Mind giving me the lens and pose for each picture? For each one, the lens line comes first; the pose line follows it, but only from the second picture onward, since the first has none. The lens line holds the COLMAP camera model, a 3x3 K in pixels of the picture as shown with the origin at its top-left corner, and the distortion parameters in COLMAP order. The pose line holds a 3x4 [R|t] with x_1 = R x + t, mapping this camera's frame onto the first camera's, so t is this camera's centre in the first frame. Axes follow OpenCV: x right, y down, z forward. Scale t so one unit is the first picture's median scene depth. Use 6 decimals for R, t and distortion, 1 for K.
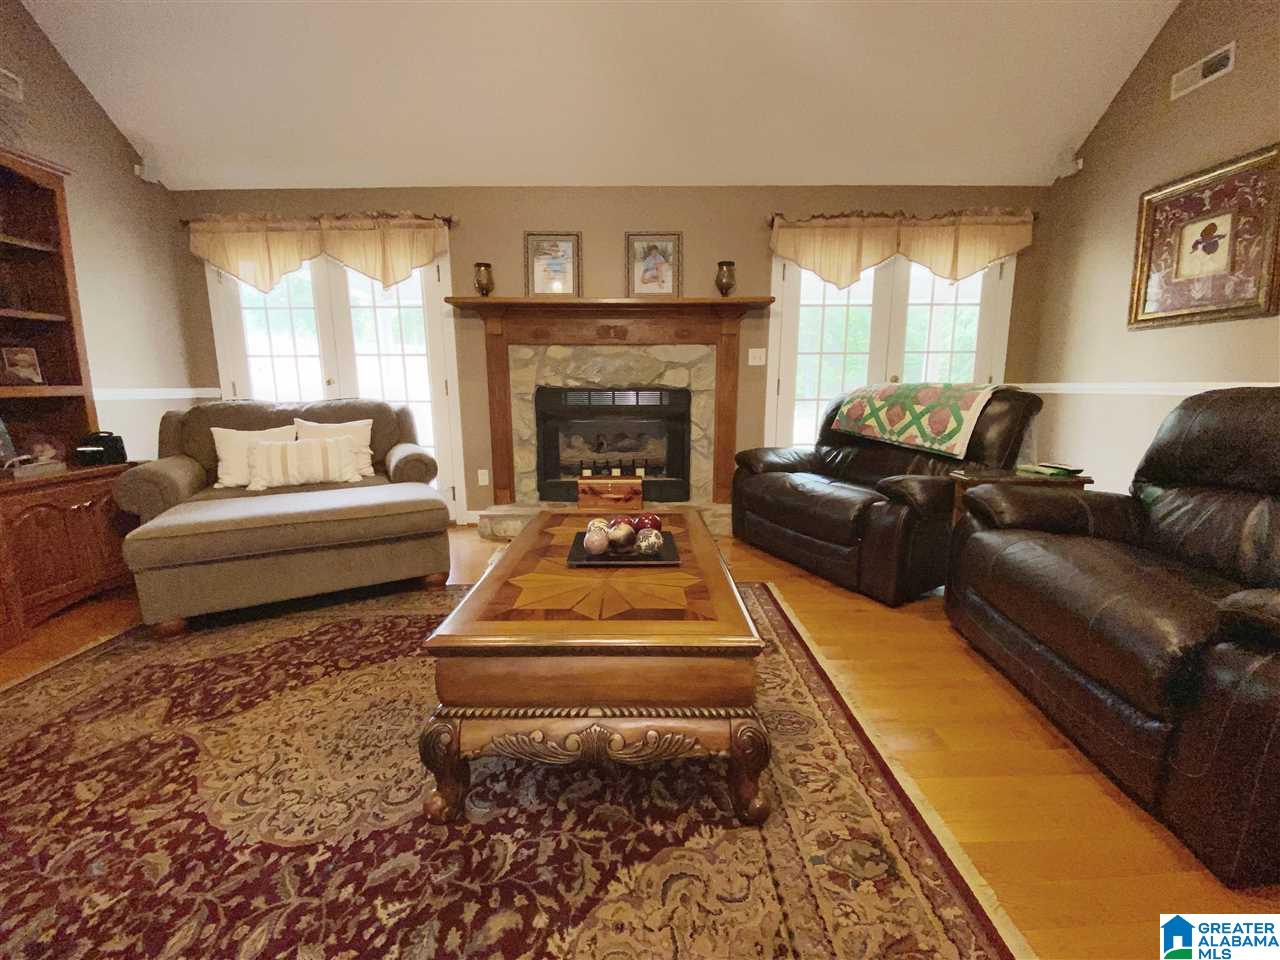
lens RADIAL K [[516.2, 0, 640.0], [0, 516.2, 480.0], [0, 0, 1]] dist [0.034428, -0.026013]
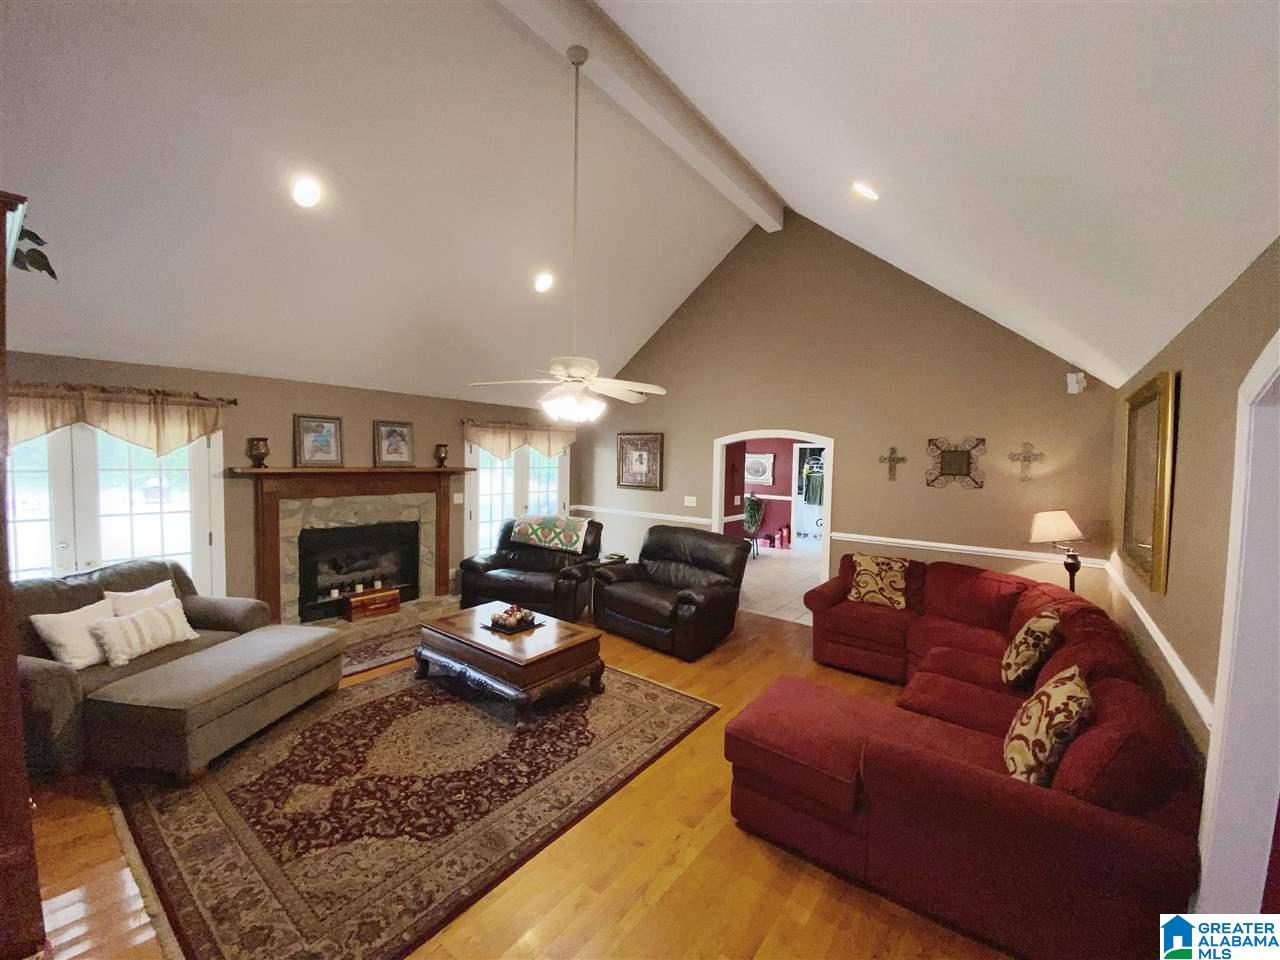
lens RADIAL K [[516.2, 0, 640.0], [0, 516.2, 480.0], [0, 0, 1]] dist [0.034428, -0.026013]
pose [[0.607442, -0.017805, 0.794165, -0.818746], [0.108236, 0.992280, -0.060542, -0.159424], [-0.786956, 0.122733, 0.604680, -0.484139]]
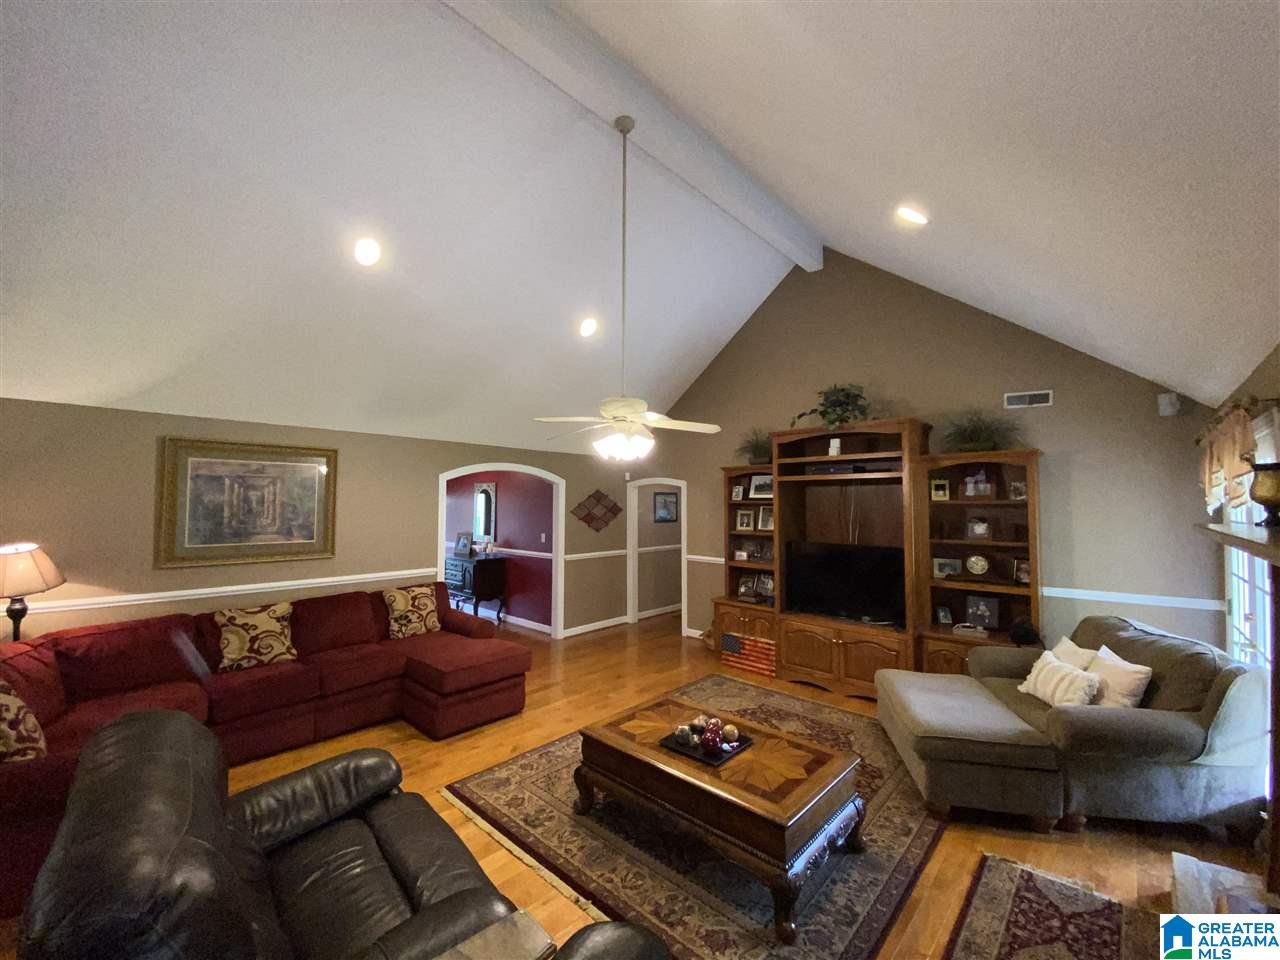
lens RADIAL K [[518.6, 0, 635.1], [0, 518.6, 479.1], [0, 0, 1]] dist [0.001486, -0.014399]
pose [[-0.687844, -0.031633, -0.725169, 0.686929], [-0.121230, 0.990024, 0.071803, -0.396285], [0.715663, 0.137302, -0.684817, 0.989132]]
